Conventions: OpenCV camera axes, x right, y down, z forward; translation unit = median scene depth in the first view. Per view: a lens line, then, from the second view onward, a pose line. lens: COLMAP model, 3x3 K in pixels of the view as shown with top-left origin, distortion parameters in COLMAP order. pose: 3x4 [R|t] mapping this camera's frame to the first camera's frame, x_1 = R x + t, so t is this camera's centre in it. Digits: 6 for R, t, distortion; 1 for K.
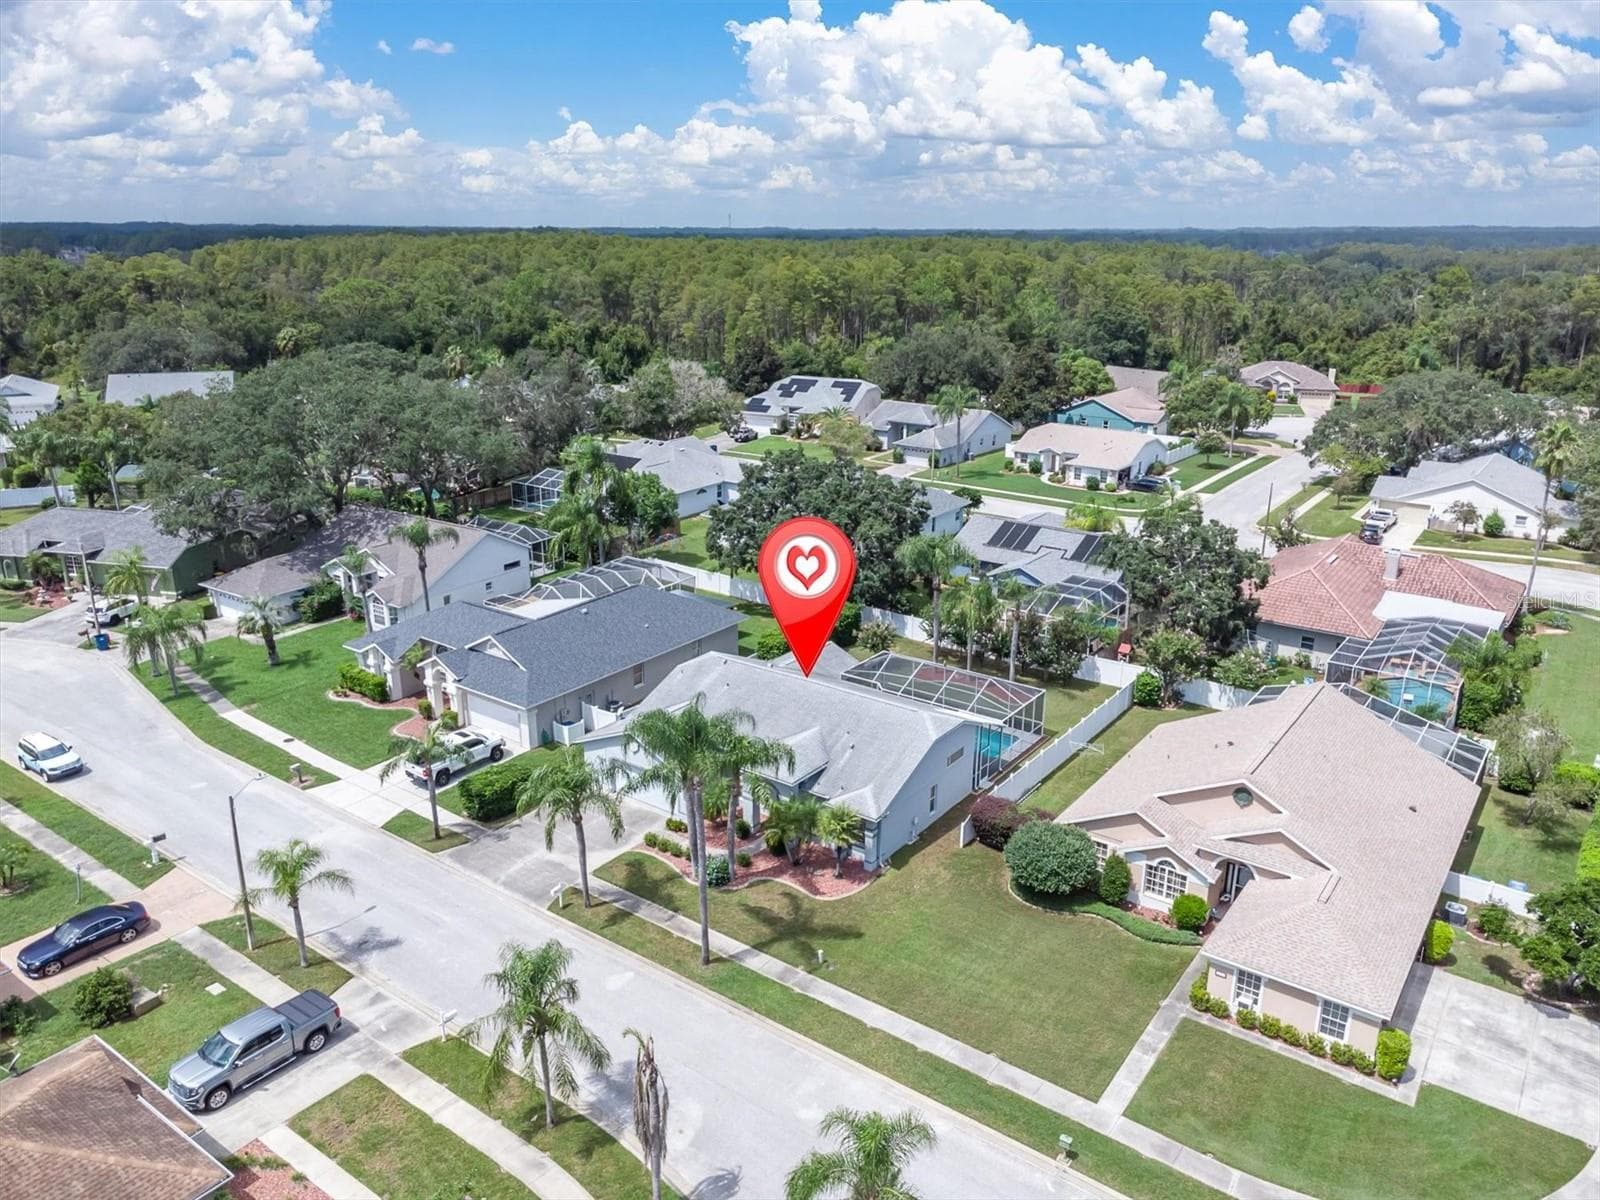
lens RADIAL K [[1163.3, 0, 800.0], [0, 1163.3, 600.0], [0, 0, 1]] dist [0.002880, 0.047429]
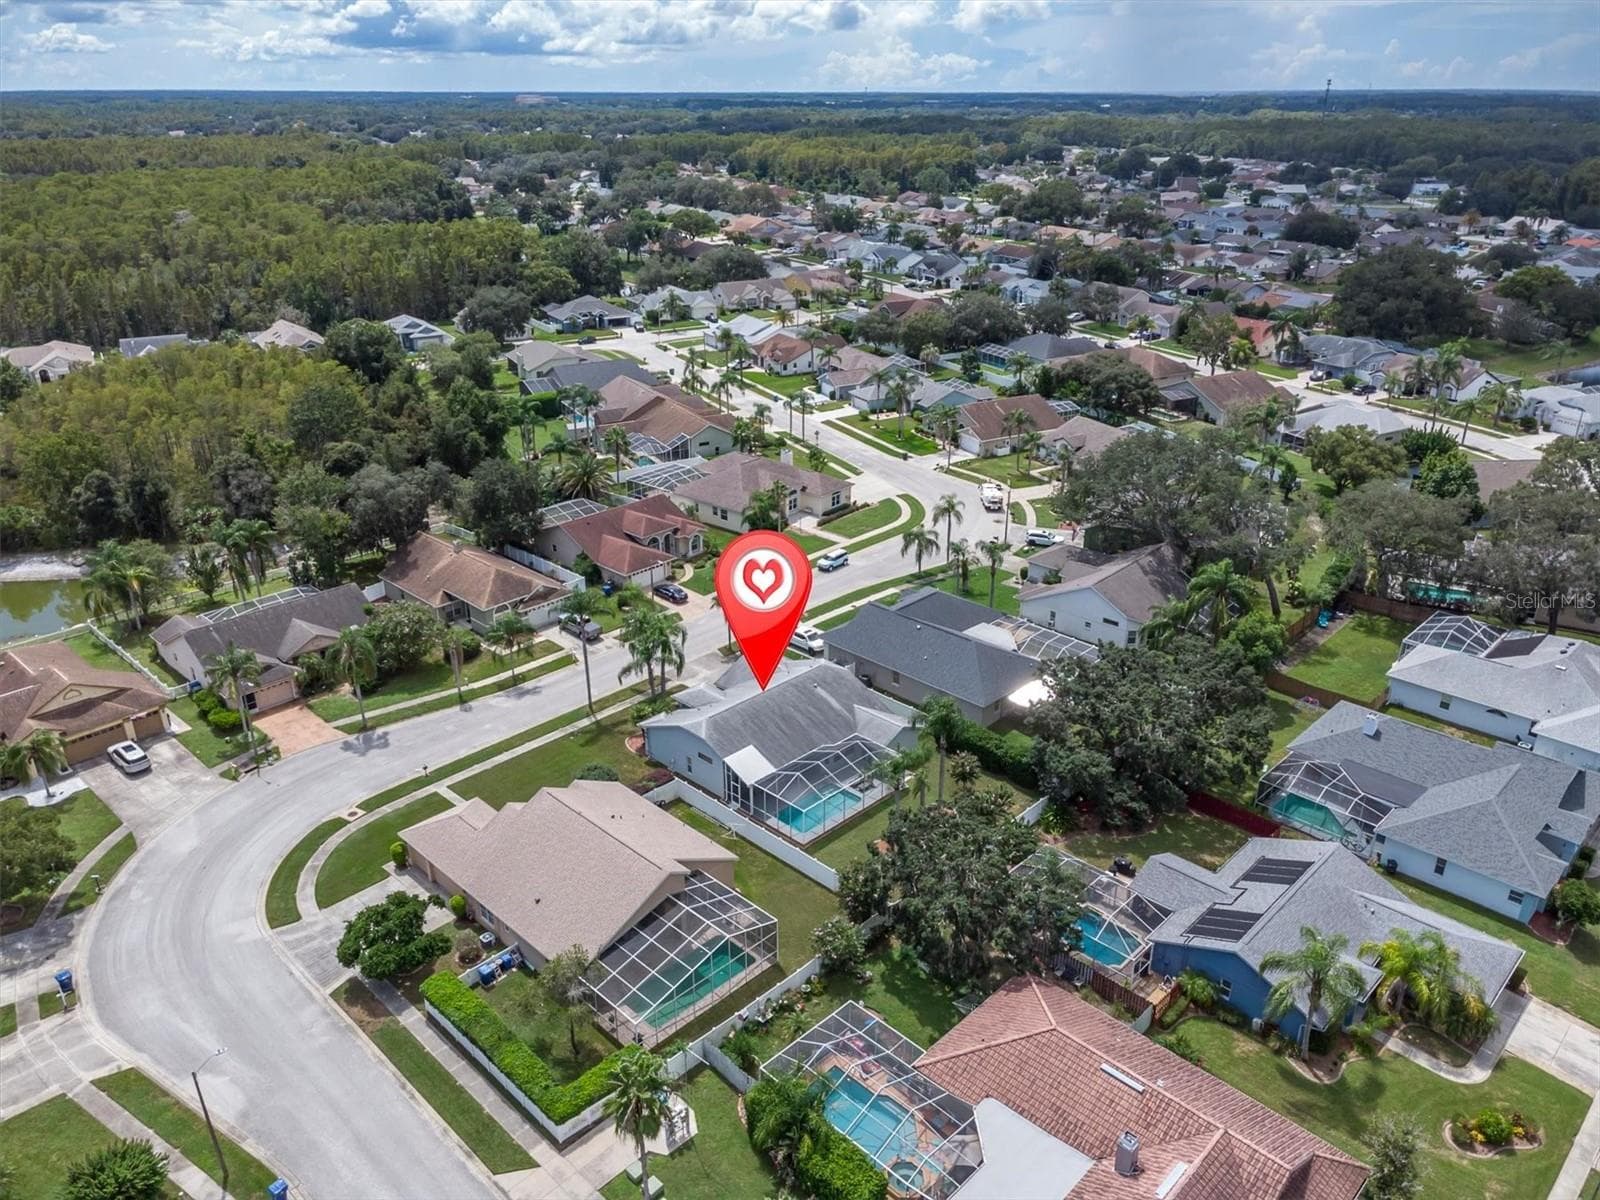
lens RADIAL K [[1163.3, 0, 800.0], [0, 1163.3, 600.0], [0, 0, 1]] dist [0.002880, 0.047429]
pose [[-0.135153, 0.399938, -0.906523, 1.232318], [-0.312298, 0.851088, 0.422042, -0.632348], [0.940321, 0.340145, 0.009872, 0.884419]]
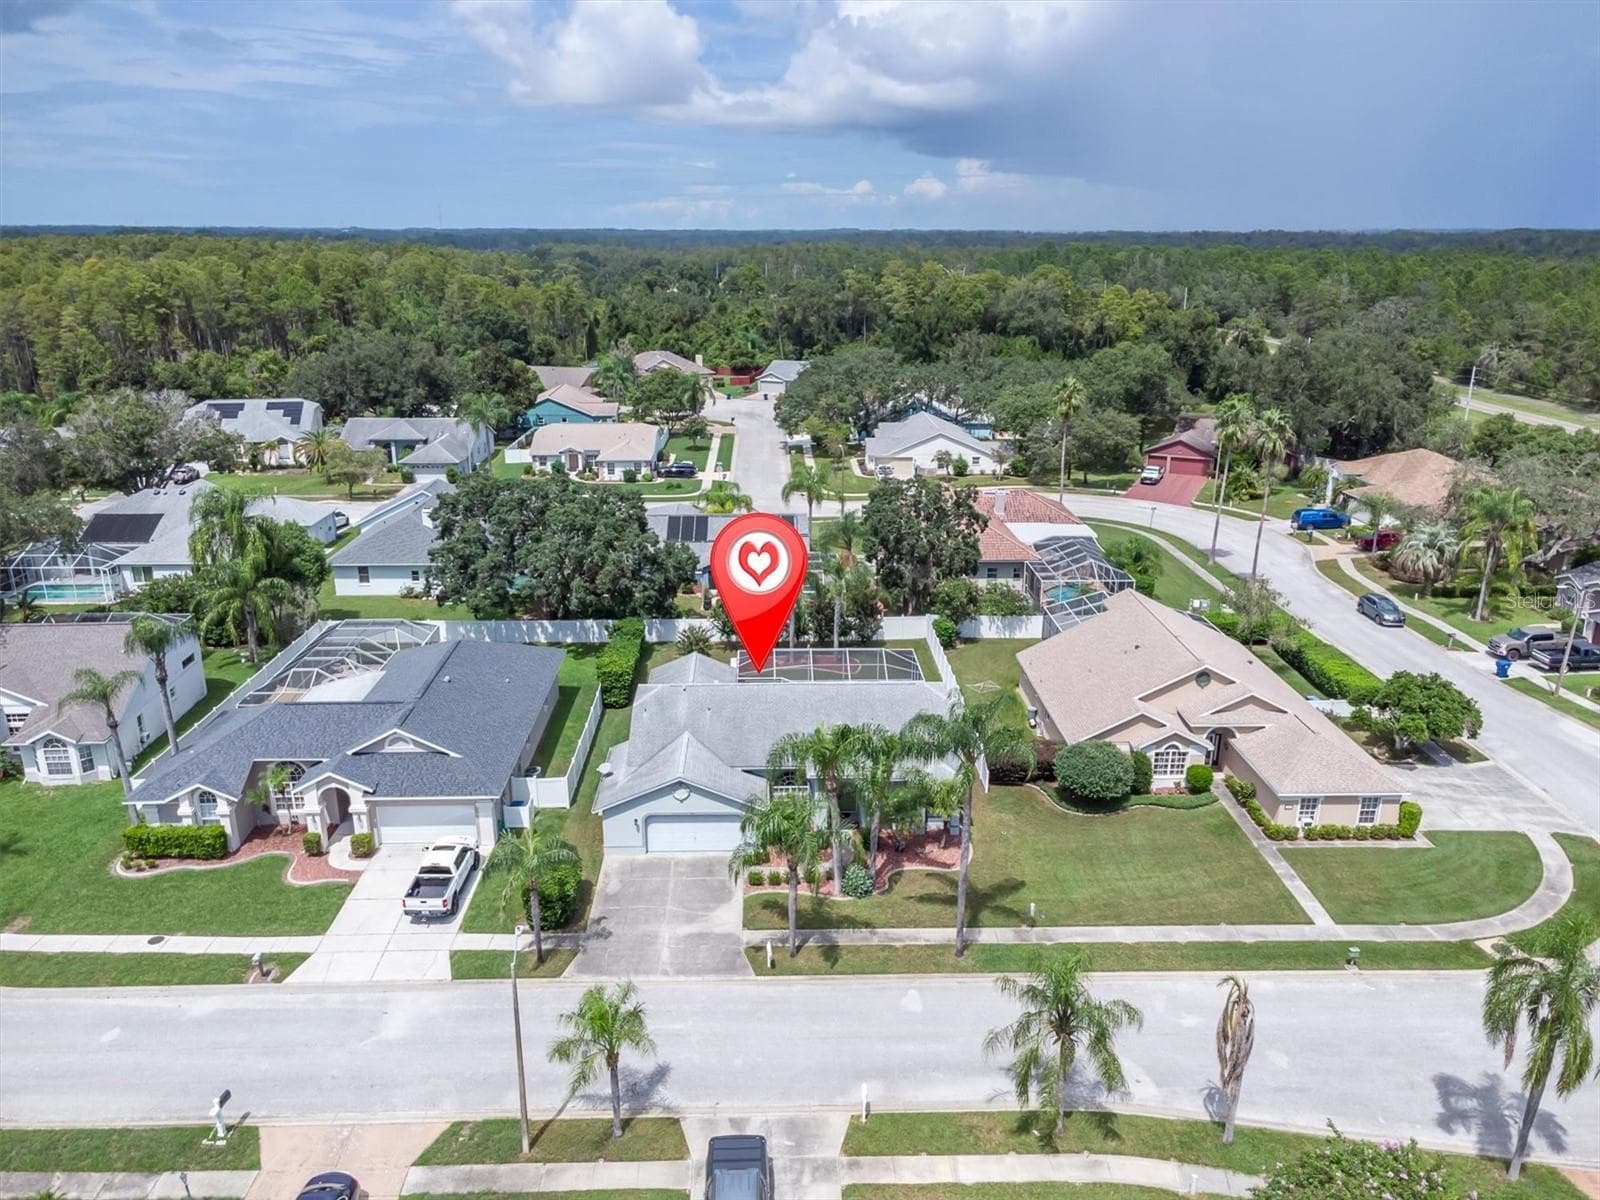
lens RADIAL K [[1163.3, 0, 800.0], [0, 1163.3, 600.0], [0, 0, 1]] dist [0.002880, 0.047429]
pose [[0.787771, -0.187690, 0.586677, -0.500952], [0.187634, 0.980301, 0.061669, -0.054704], [-0.586695, 0.061499, 0.807470, 0.167733]]
